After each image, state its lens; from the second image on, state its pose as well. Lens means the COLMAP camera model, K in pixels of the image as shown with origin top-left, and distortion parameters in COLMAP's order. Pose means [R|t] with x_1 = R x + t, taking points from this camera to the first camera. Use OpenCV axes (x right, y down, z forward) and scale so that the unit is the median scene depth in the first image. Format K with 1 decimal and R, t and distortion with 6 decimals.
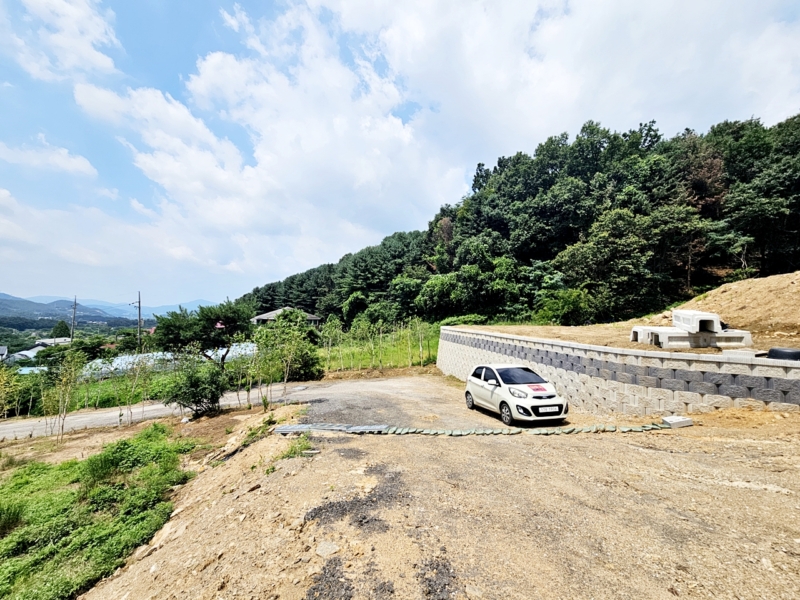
lens RADIAL K [[331.2, 0, 398.5], [0, 331.2, 292.5], [0, 0, 1]] dist [0.006301, 0.000644]
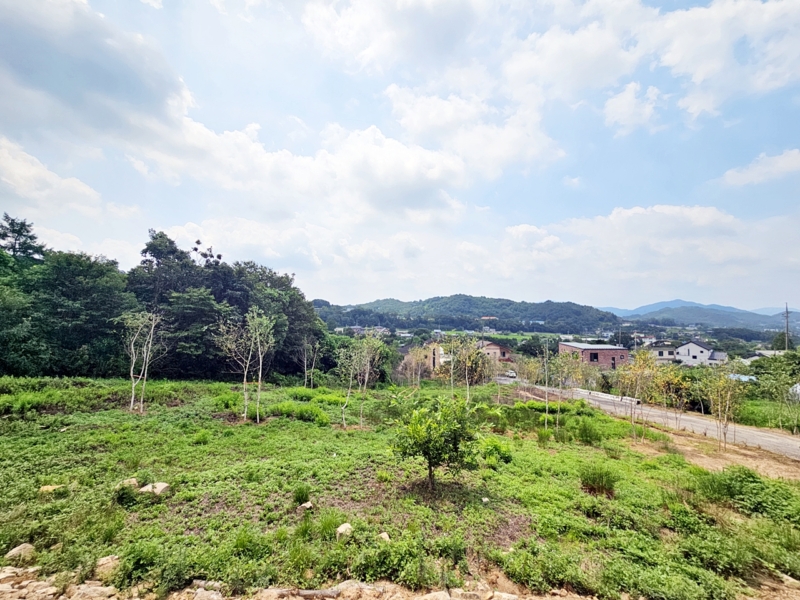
lens RADIAL K [[331.2, 0, 401.9], [0, 331.2, 302.3], [0, 0, 1]] dist [0.006301, 0.000644]
pose [[-0.092024, -0.062031, -0.993823, 0.002939], [0.049171, 0.996557, -0.066755, 0.049395], [0.994542, -0.055010, -0.088657, 0.184582]]
